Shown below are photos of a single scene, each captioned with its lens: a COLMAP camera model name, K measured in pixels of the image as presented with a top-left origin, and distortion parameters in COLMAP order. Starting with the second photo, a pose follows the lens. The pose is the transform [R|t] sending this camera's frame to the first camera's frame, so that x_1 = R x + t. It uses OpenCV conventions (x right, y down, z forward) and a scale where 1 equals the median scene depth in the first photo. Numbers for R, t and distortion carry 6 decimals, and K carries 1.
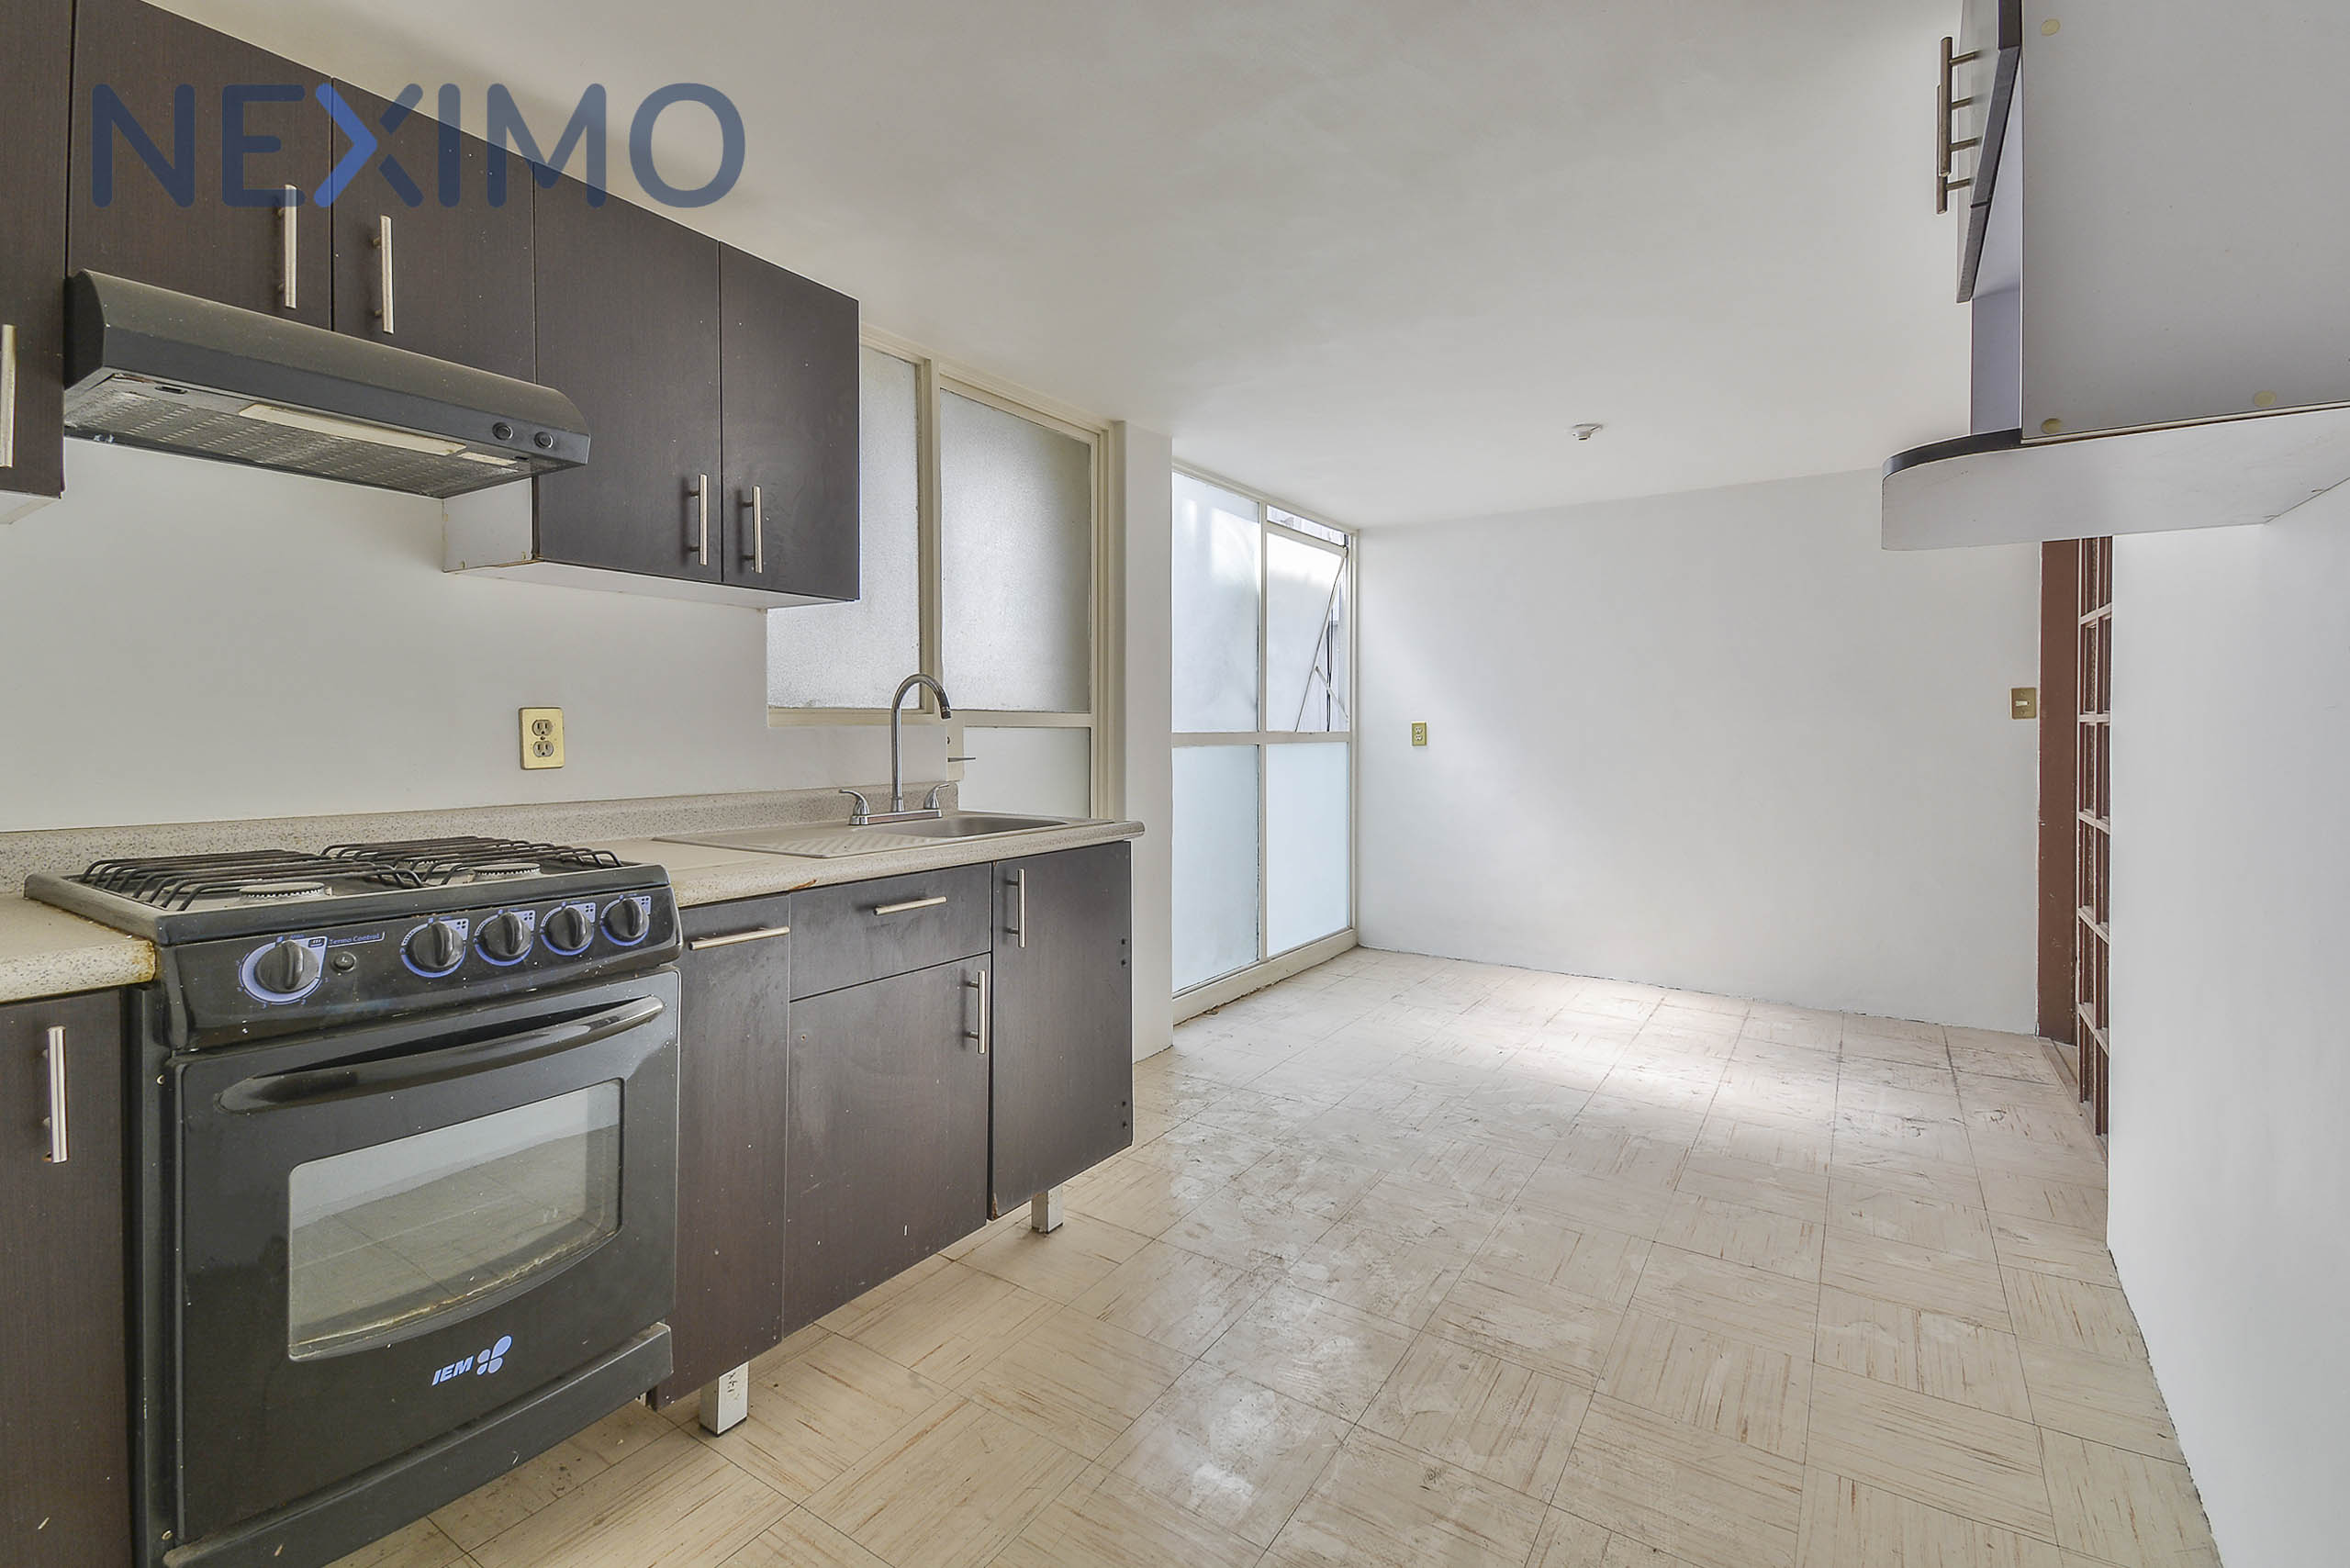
lens RADIAL K [[1034.2, 0, 1175.0], [0, 1034.2, 784.0], [0, 0, 1]] dist [0.084982, -0.037976]
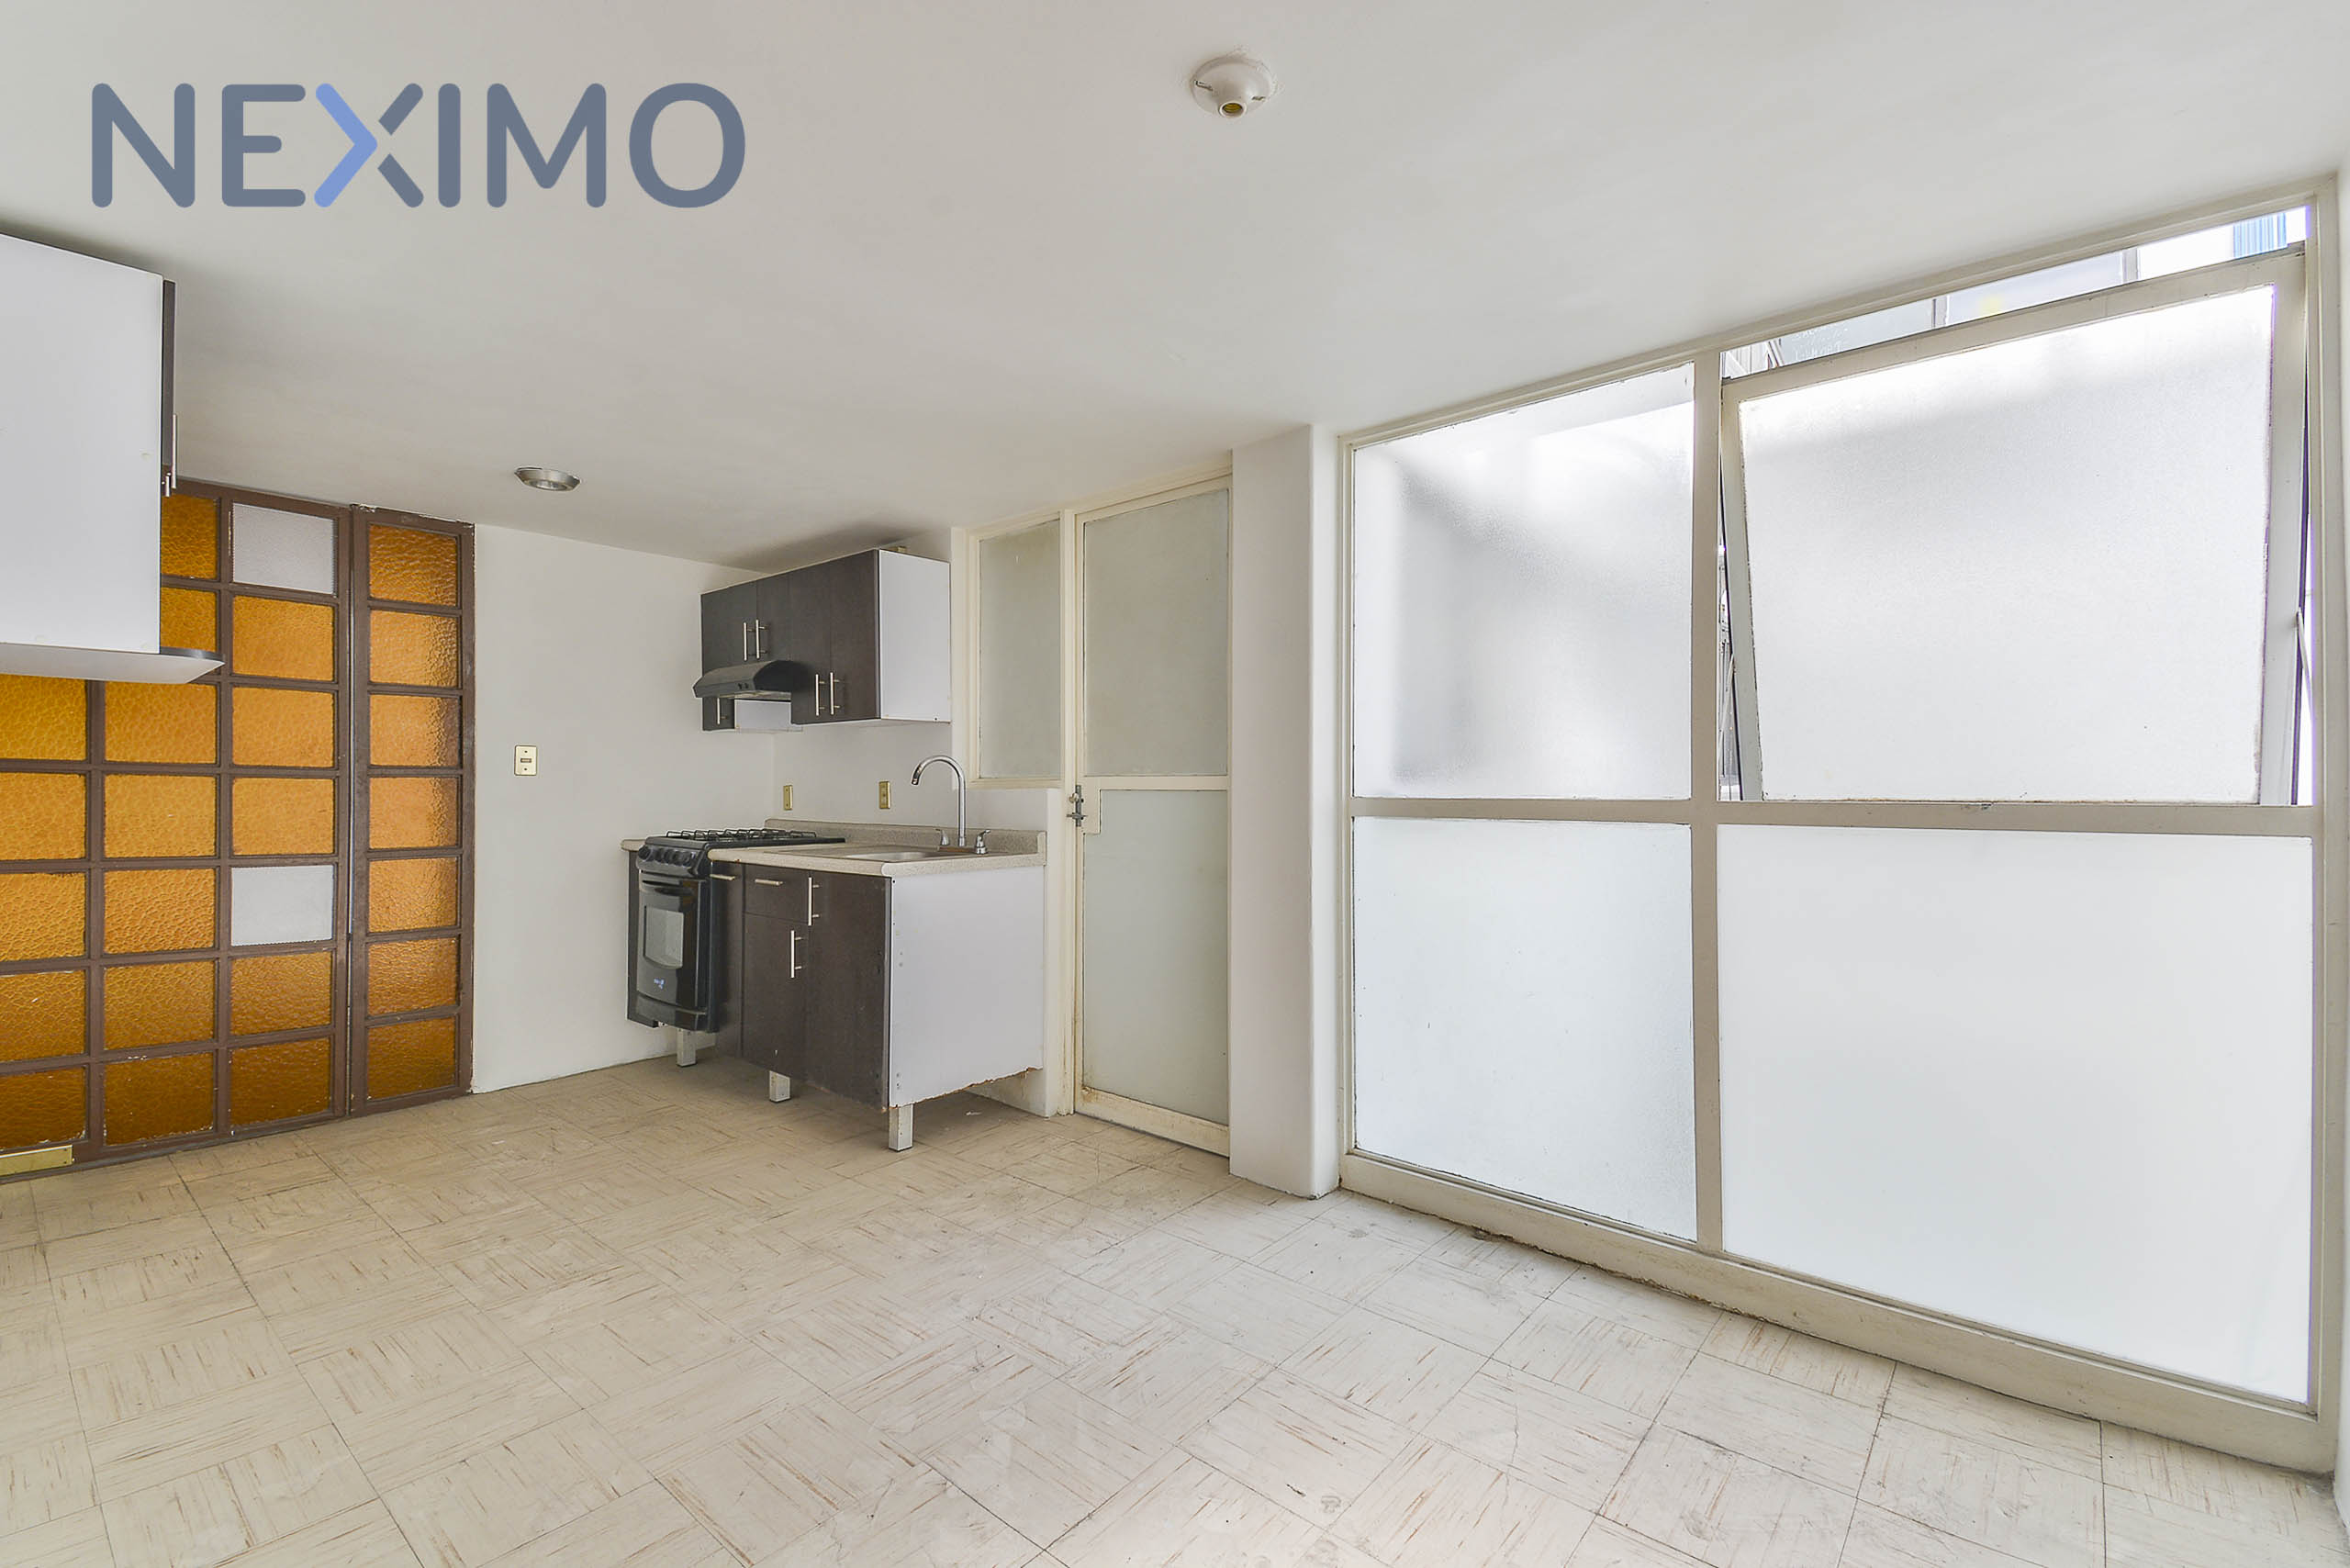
lens RADIAL K [[1034.2, 0, 1175.0], [0, 1034.2, 784.0], [0, 0, 1]] dist [0.084982, -0.037976]
pose [[-0.136495, 0.000181, -0.990641, 1.281024], [-0.048841, 0.998783, 0.006912, -0.093758], [0.989436, 0.049328, -0.136320, 1.622383]]
